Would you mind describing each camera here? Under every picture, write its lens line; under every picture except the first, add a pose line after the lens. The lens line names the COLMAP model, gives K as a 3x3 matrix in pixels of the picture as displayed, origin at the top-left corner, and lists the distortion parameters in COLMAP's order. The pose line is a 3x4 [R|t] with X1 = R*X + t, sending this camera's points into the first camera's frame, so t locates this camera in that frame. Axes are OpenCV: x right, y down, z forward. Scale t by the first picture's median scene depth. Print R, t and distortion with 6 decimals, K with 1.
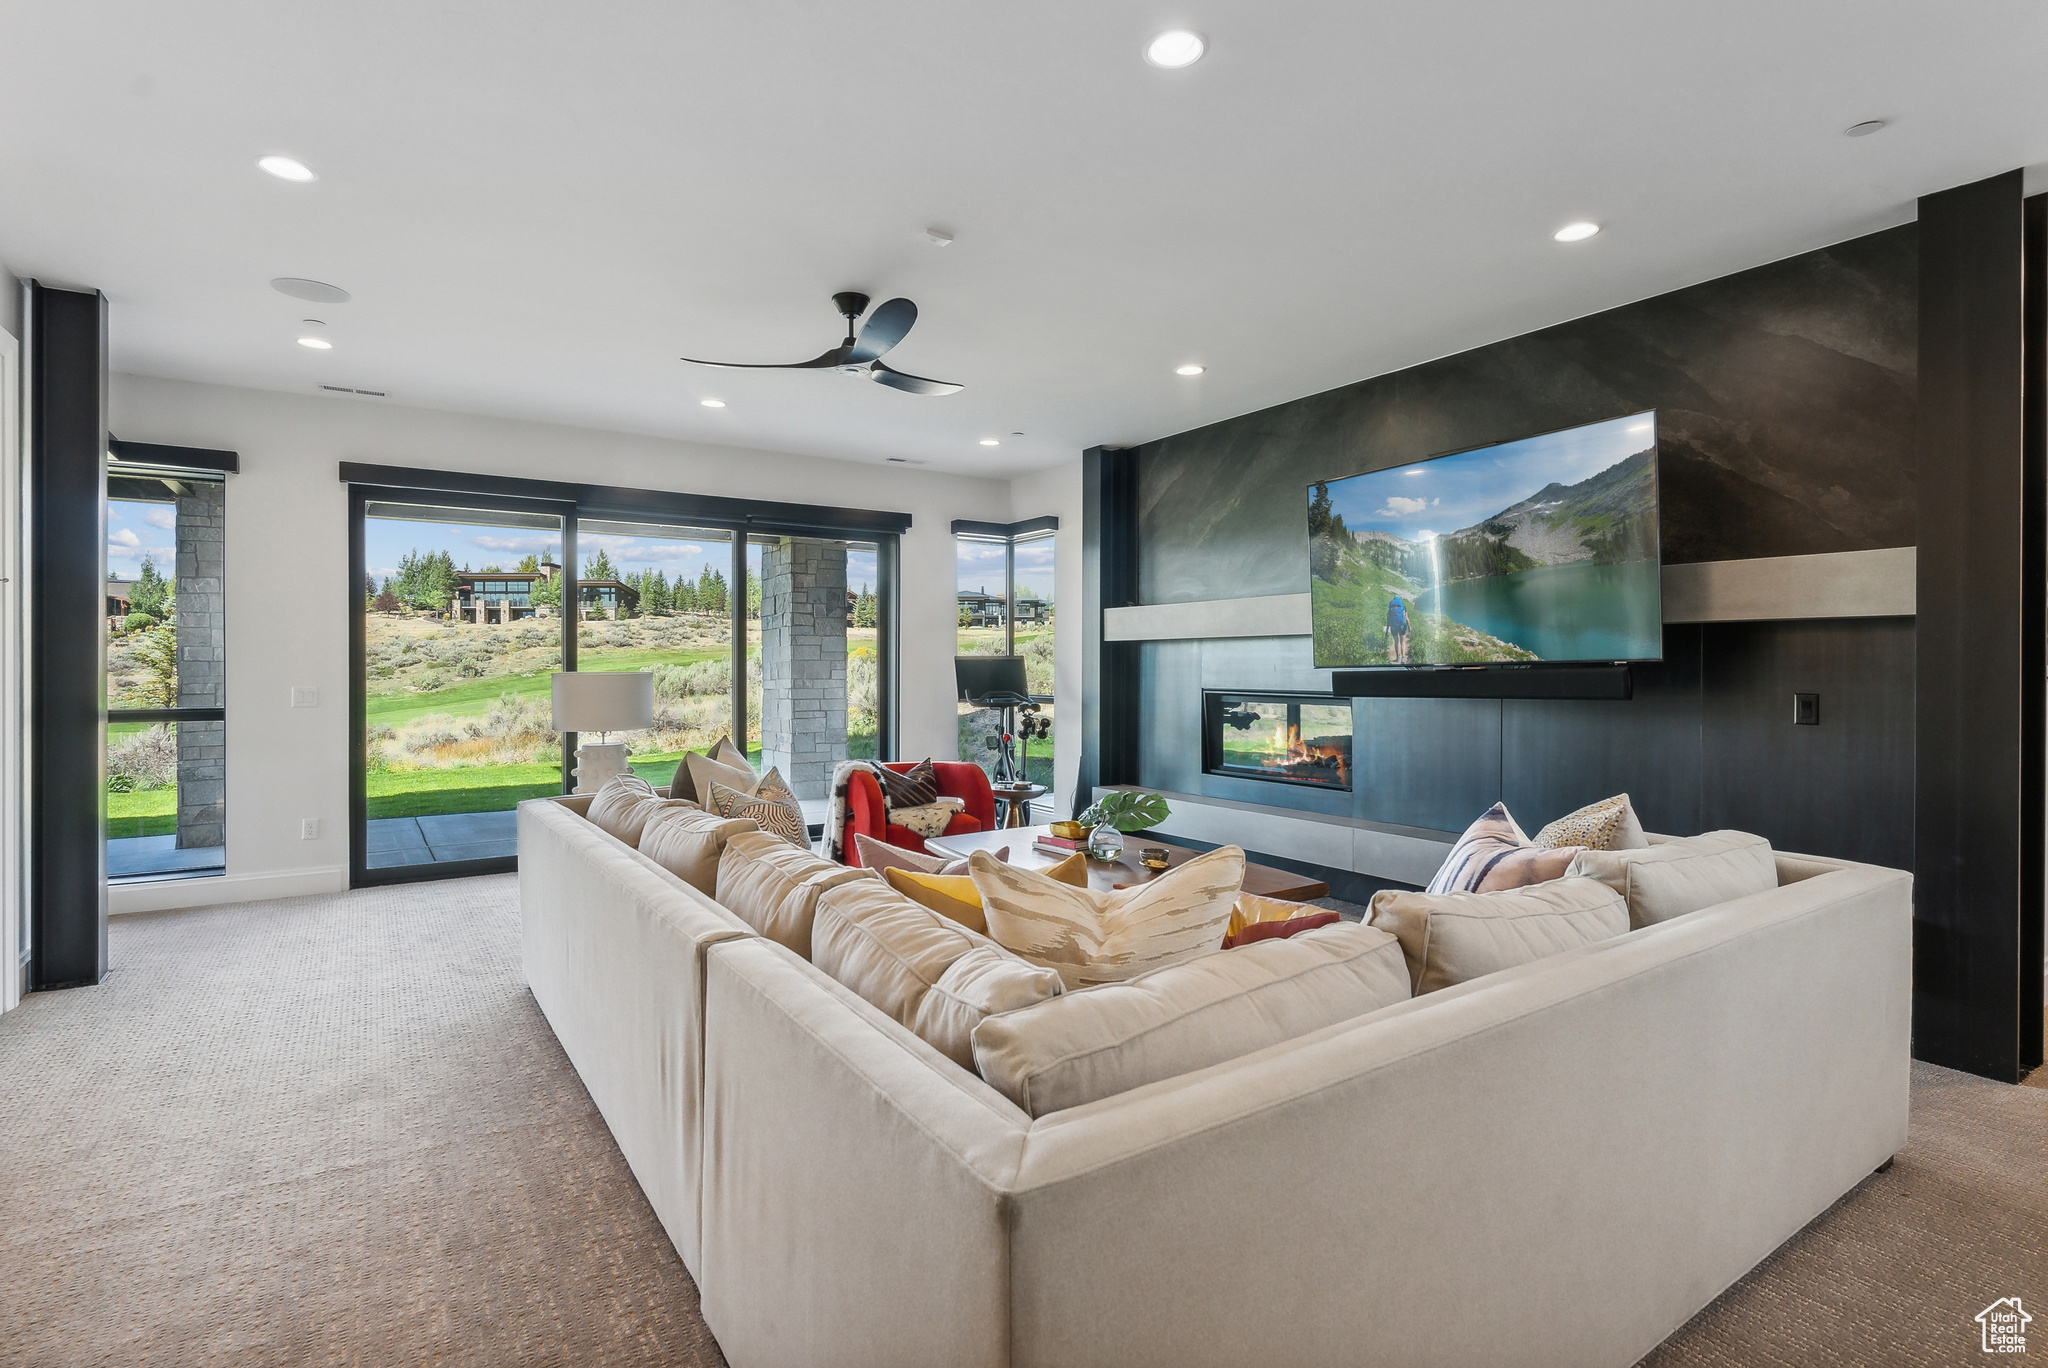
lens RADIAL K [[990.8, 0, 1029.9], [0, 990.8, 666.3], [0, 0, 1]] dist [0.000984, 0.000183]
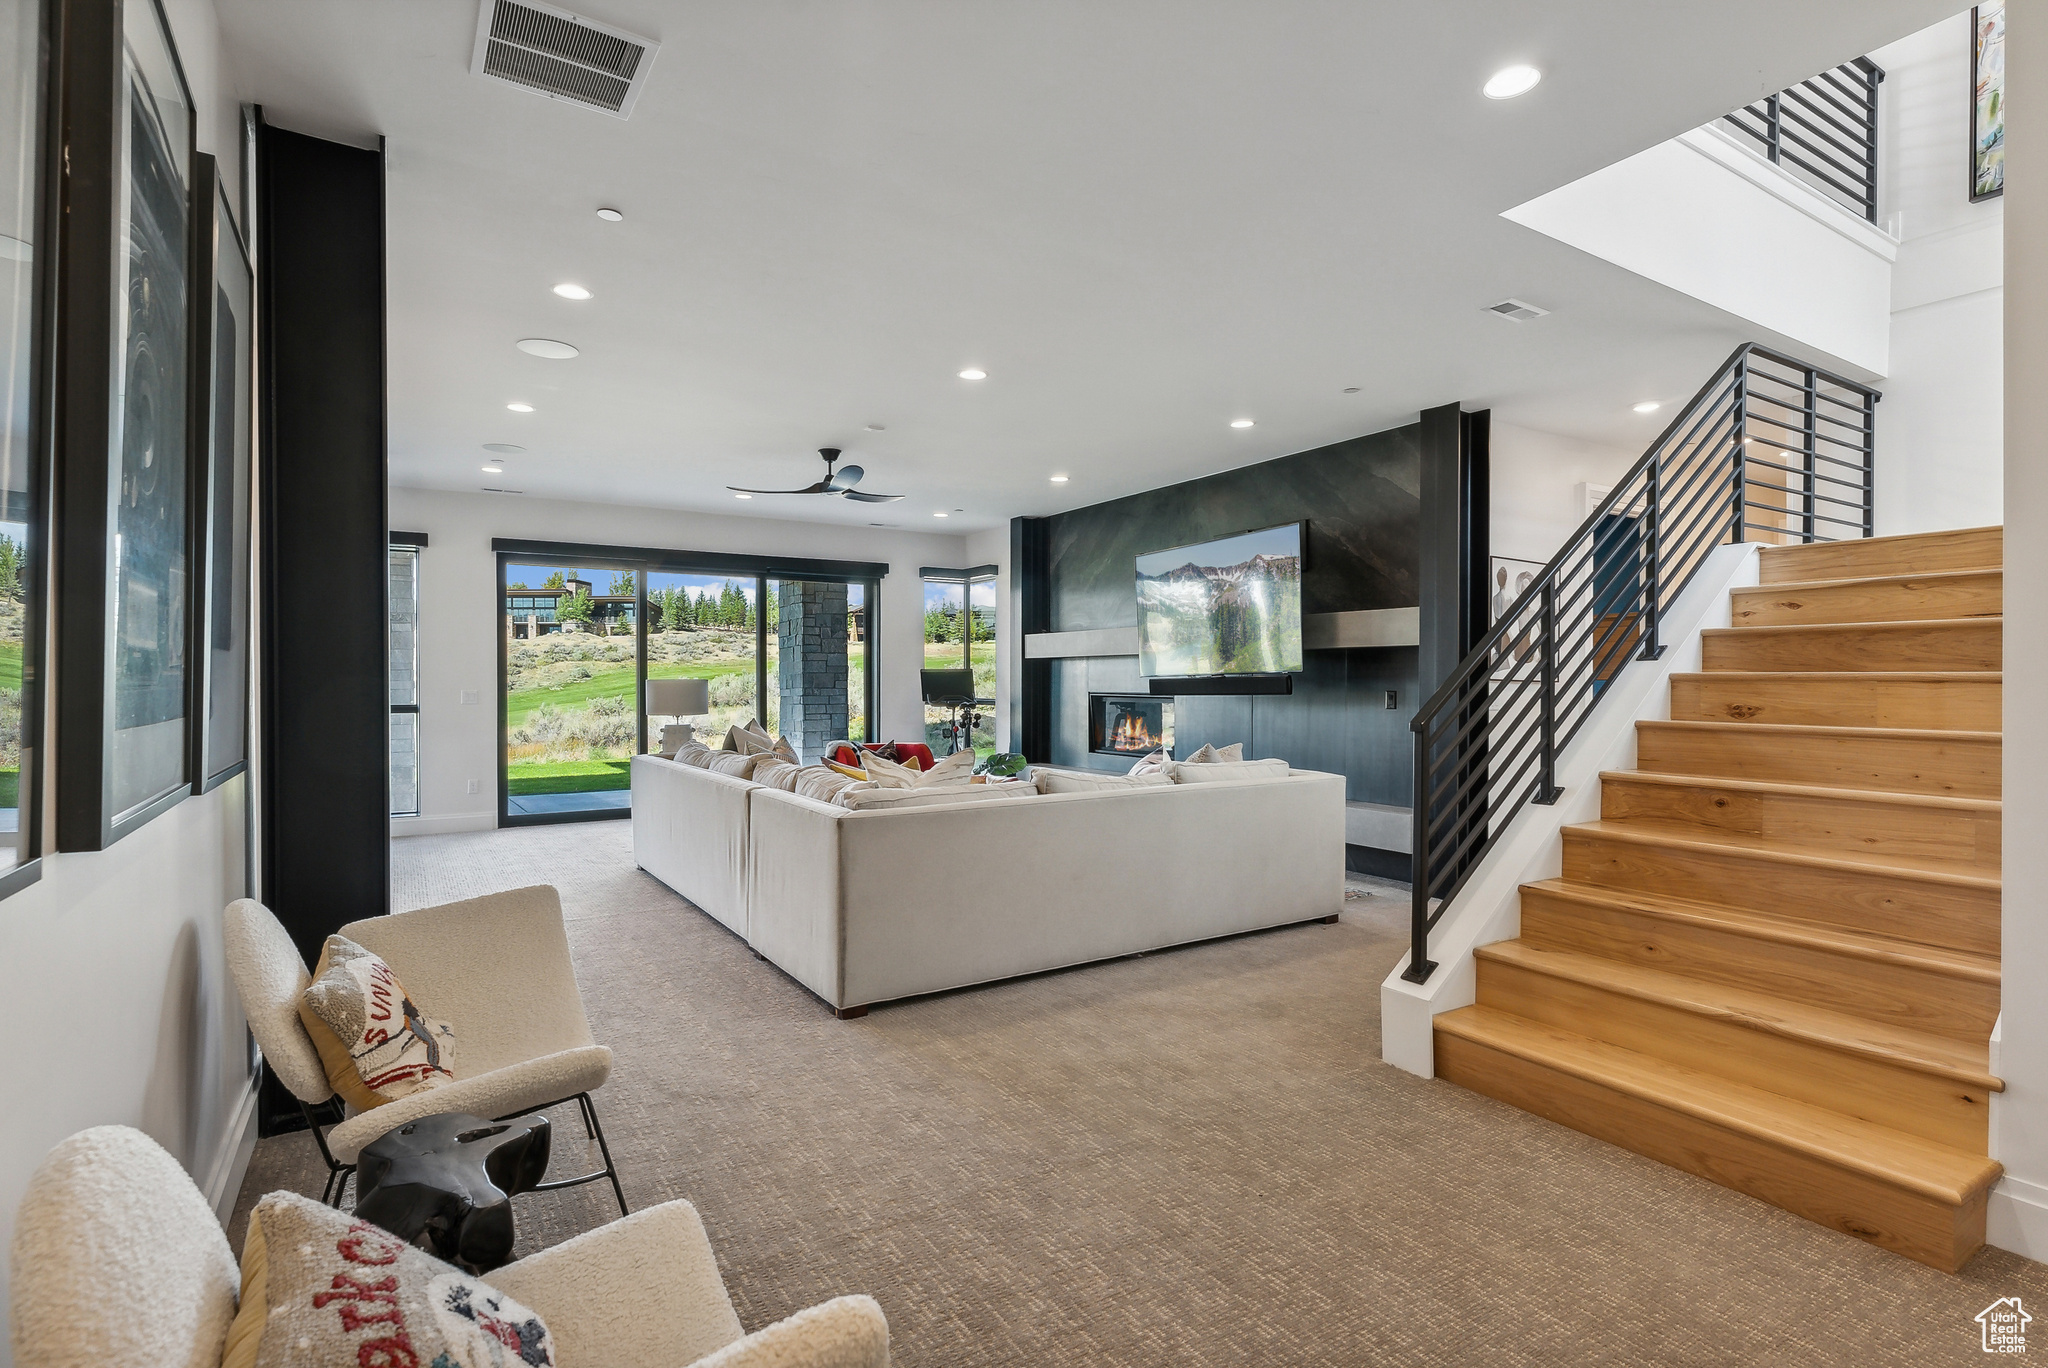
lens RADIAL K [[992.1, 0, 1024.0], [0, 992.1, 684.0], [0, 0, 1]] dist [0.012878, 0.000086]
pose [[0.999689, -0.000549, -0.024915, 0.106351], [0.000648, 0.999992, 0.003957, 0.004757], [0.024913, -0.003972, 0.999682, -0.373214]]
